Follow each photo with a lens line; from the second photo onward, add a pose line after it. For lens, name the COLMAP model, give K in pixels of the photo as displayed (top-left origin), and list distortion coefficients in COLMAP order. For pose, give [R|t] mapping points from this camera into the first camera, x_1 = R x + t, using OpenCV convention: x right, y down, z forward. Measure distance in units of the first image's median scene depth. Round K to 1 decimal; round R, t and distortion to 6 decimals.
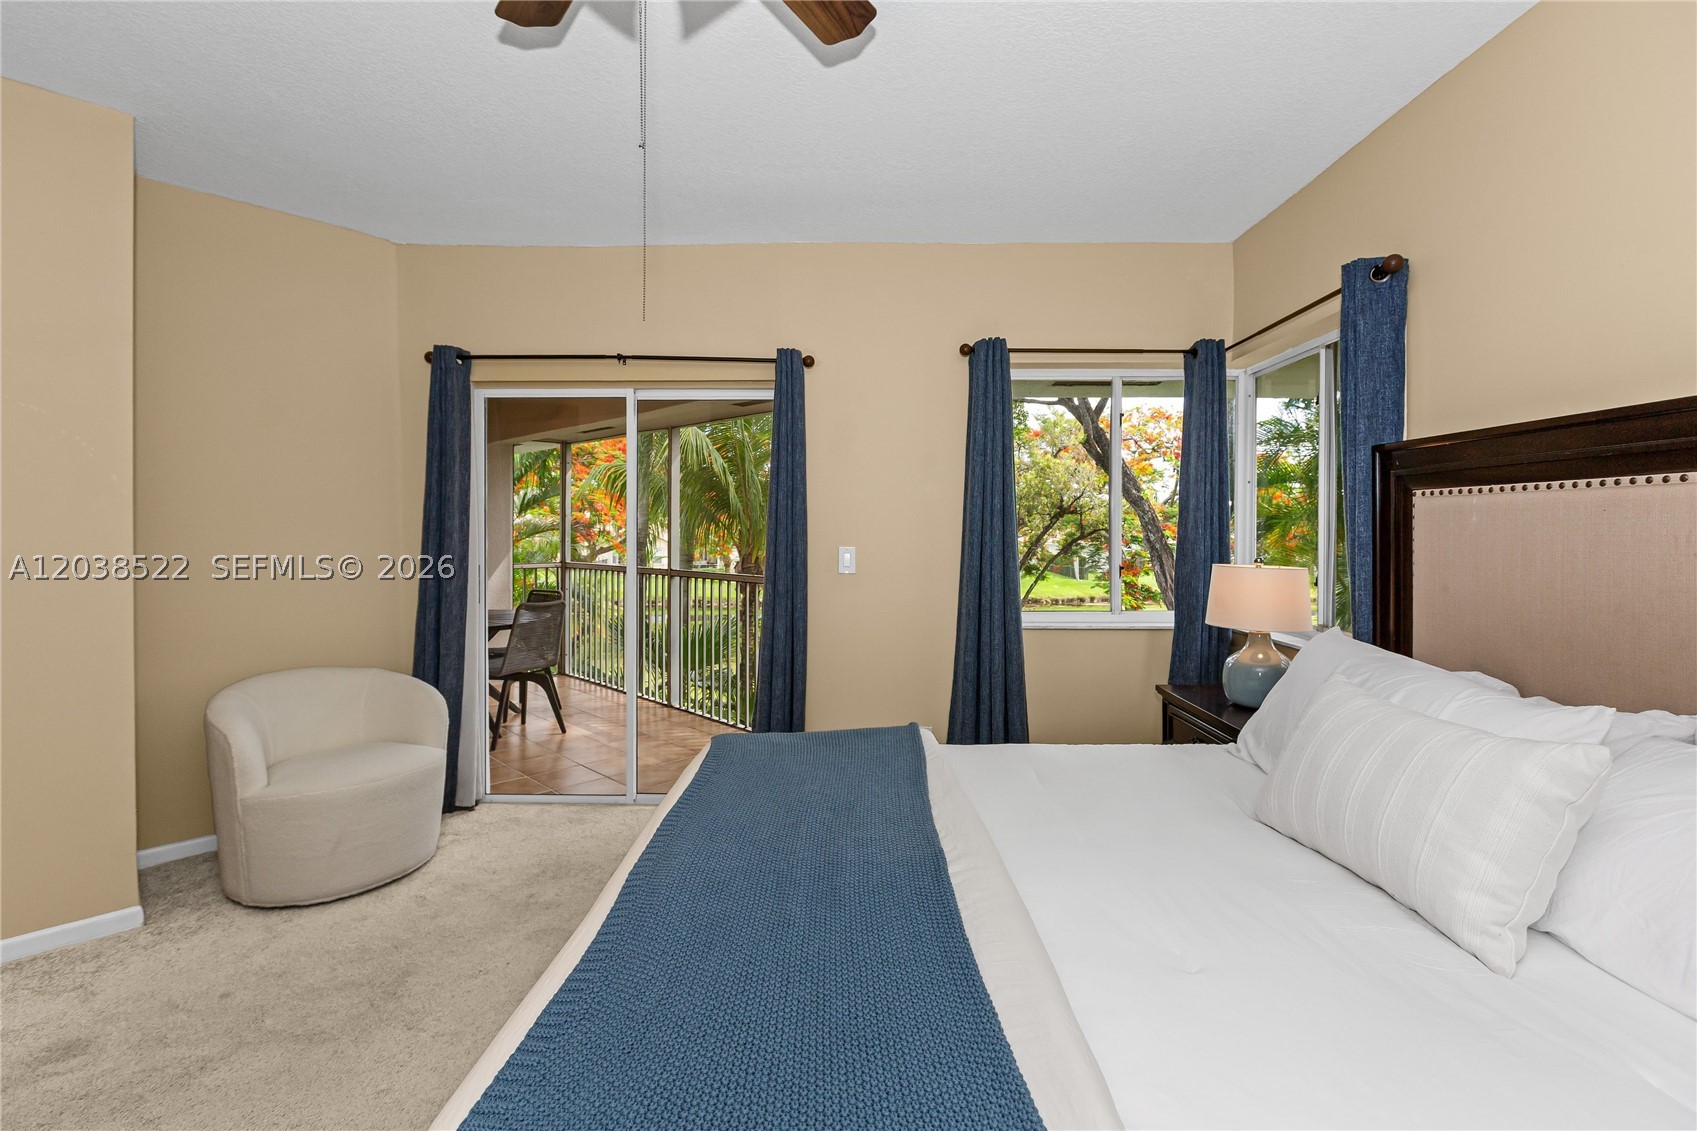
lens RADIAL K [[753.6, 0, 850.7], [0, 753.6, 542.6], [0, 0, 1]] dist [-0.003781, 0.000188]
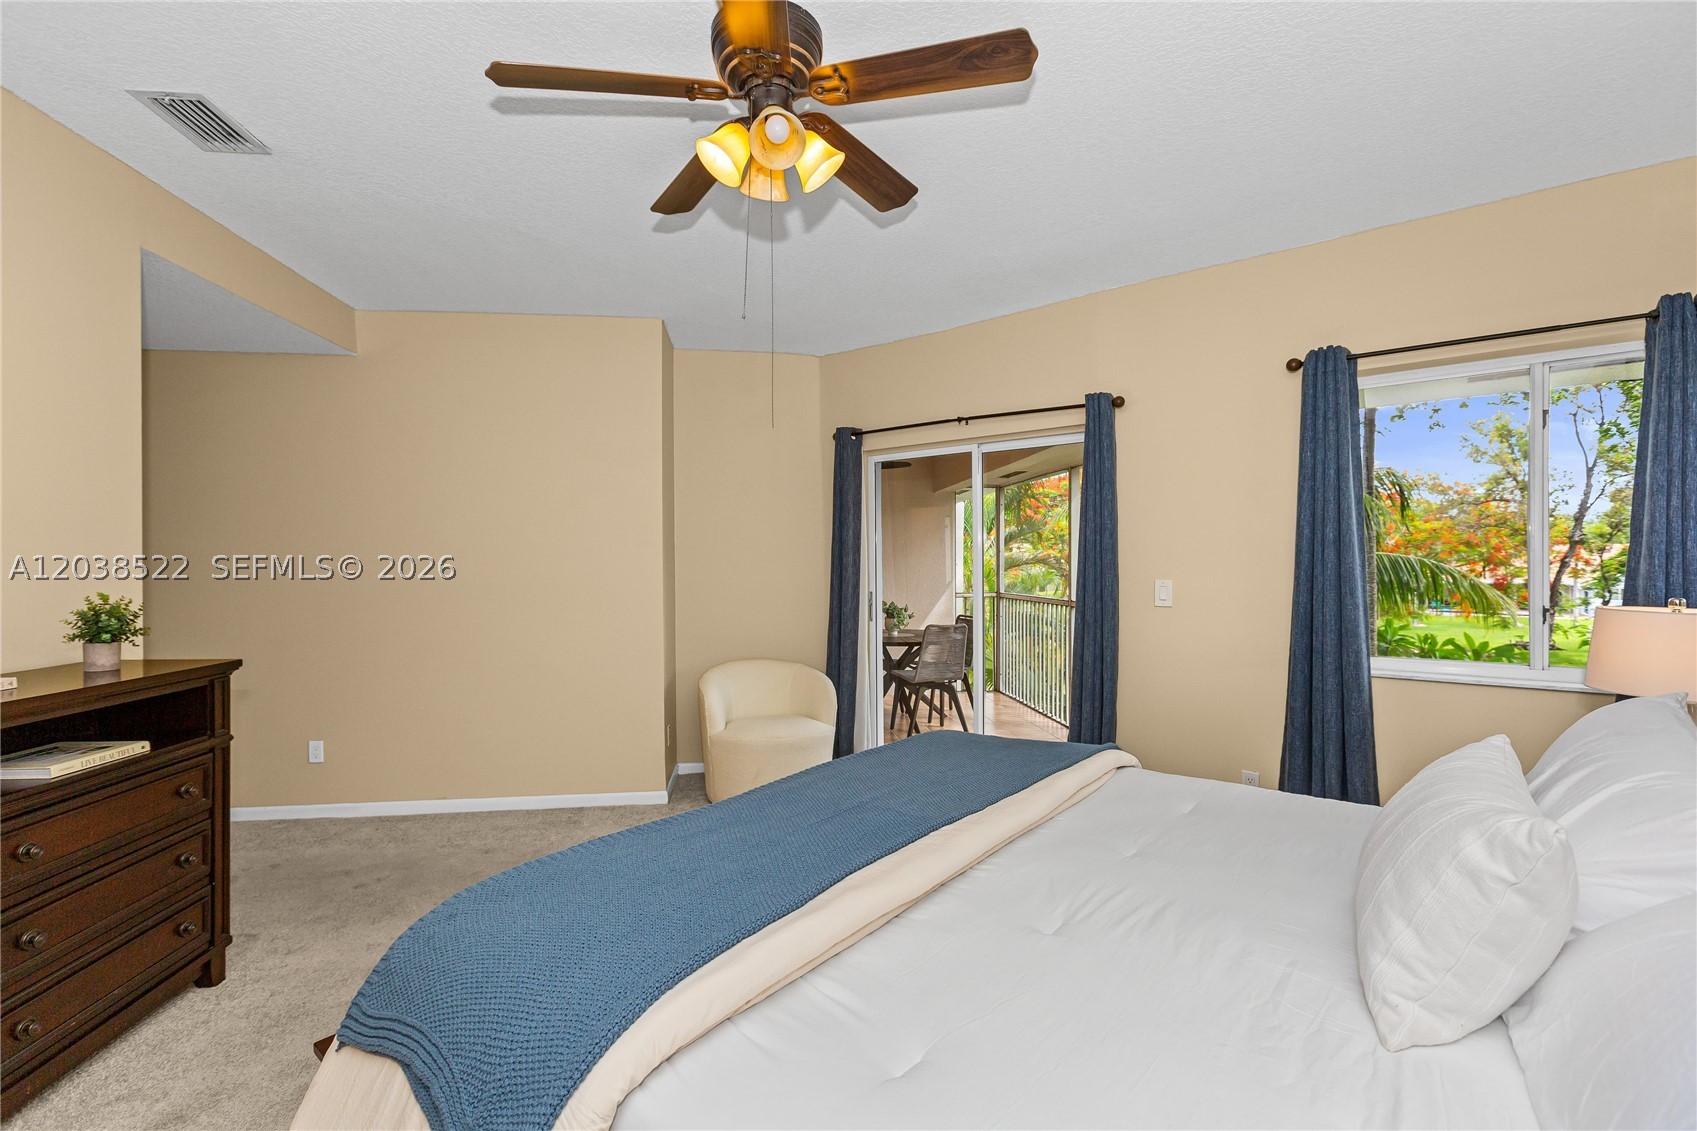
lens RADIAL K [[729.9, 0, 842.9], [0, 729.9, 583.7], [0, 0, 1]] dist [0.002221, 0.000298]
pose [[0.796090, 0.011623, -0.605067, 0.252411], [-0.006827, 0.999924, 0.010226, 0.003419], [0.605140, -0.004010, 0.796109, -0.036222]]
